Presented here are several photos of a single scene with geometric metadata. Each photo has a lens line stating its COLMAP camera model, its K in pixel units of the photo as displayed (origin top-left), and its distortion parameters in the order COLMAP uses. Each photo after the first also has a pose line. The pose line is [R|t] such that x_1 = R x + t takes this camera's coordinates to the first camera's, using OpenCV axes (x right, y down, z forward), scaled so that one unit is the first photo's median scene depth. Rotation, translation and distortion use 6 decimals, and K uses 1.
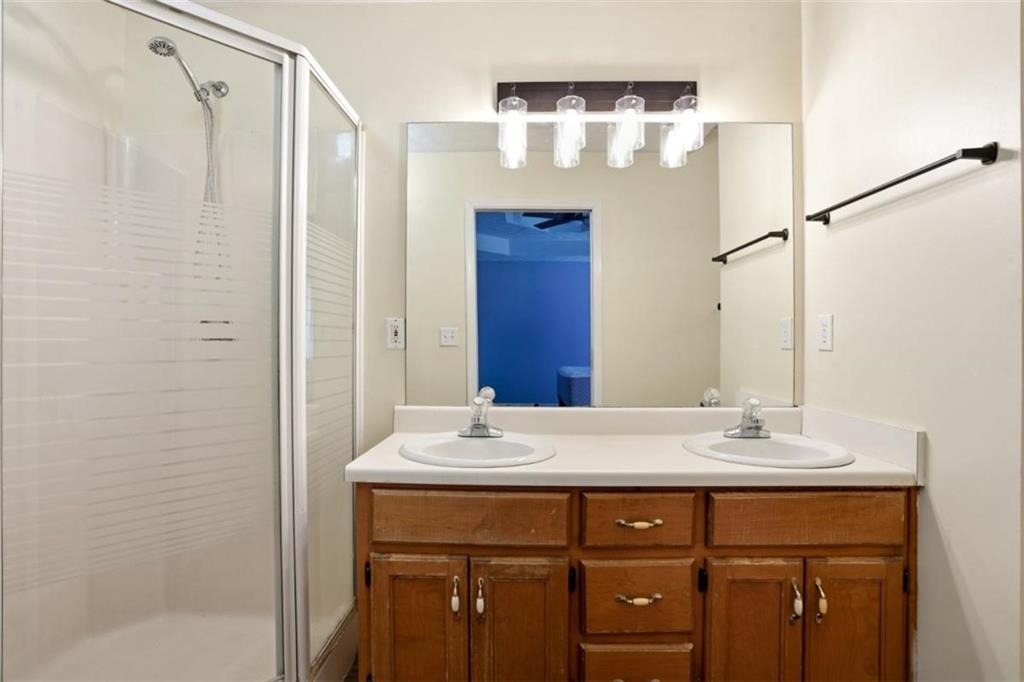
lens RADIAL K [[511.4, 0, 510.0], [0, 511.4, 334.9], [0, 0, 1]] dist [-0.083740, 0.042009]
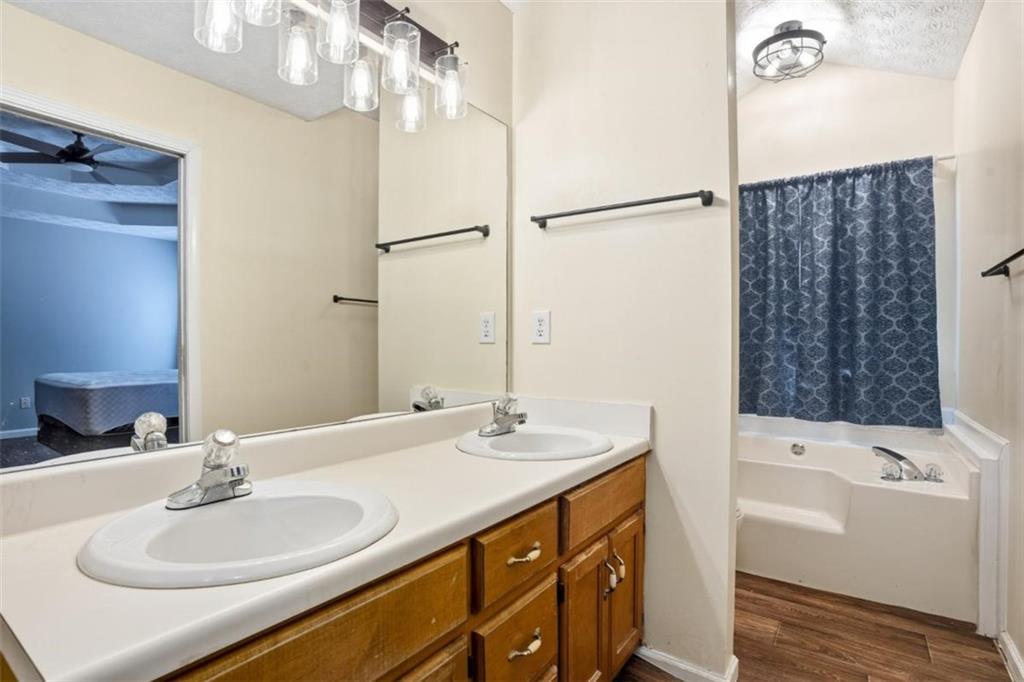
lens RADIAL K [[511.4, 0, 510.0], [0, 511.4, 334.9], [0, 0, 1]] dist [-0.083740, 0.042009]
pose [[0.563617, 0.006343, 0.826012, -0.431592], [-0.009356, 0.999955, -0.001294, 0.019706], [-0.825983, -0.006998, 0.563652, 0.558012]]
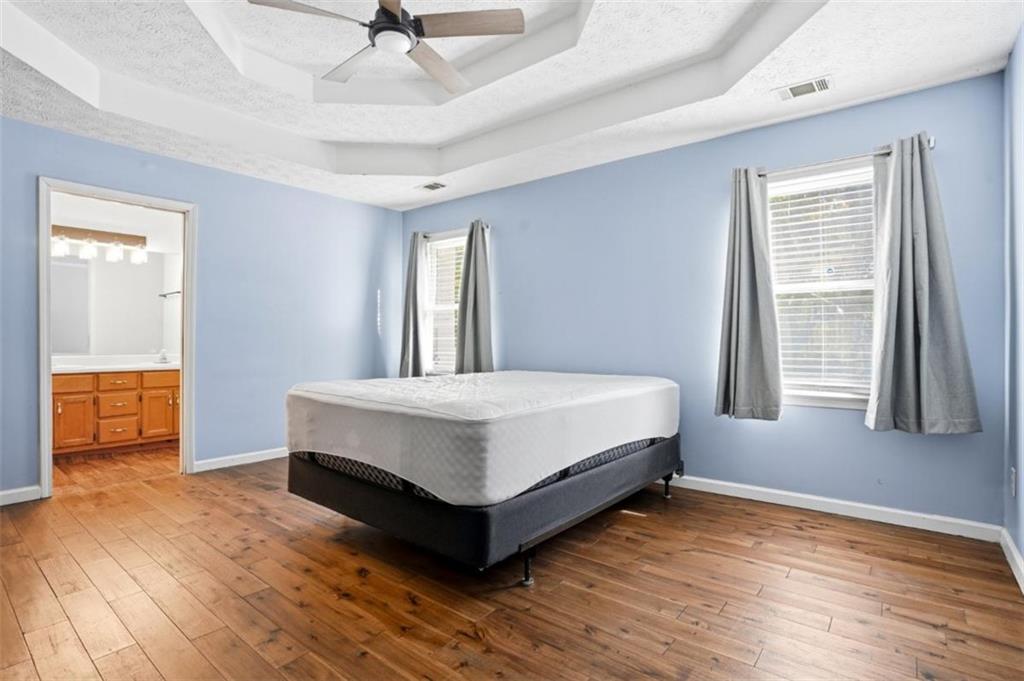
lens RADIAL K [[511.4, 0, 510.0], [0, 511.4, 334.4], [0, 0, 1]] dist [-0.083740, 0.042009]
pose [[0.616093, 0.002064, 0.787671, -0.750205], [-0.005529, 0.999983, 0.001704, 0.022370], [-0.787654, -0.005404, 0.616094, -3.188093]]
